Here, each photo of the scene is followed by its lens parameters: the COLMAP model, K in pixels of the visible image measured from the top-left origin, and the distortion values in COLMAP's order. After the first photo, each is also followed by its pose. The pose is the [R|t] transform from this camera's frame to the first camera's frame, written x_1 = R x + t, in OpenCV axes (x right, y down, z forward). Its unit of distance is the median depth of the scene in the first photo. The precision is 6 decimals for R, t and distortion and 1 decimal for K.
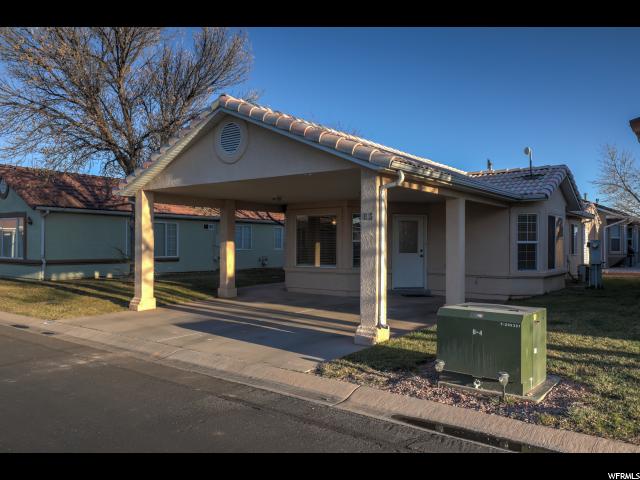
lens RADIAL K [[467.3, 0, 320.0], [0, 467.3, 240.0], [0, 0, 1]] dist [-0.003583, -0.002064]
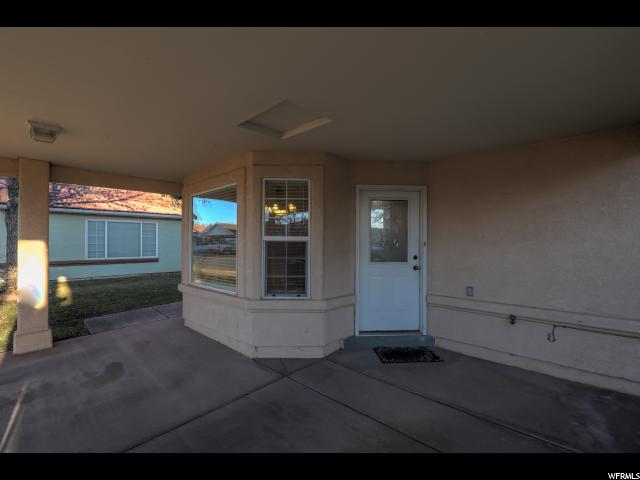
lens RADIAL K [[287.8, 0, 320.0], [0, 287.8, 240.0], [0, 0, 1]] dist [-0.016262, 0.000680]
pose [[0.995679, -0.007868, -0.092523, 0.141892], [0.008136, 0.999964, 0.002519, 0.002200], [0.092500, -0.003261, 0.995707, 0.674579]]
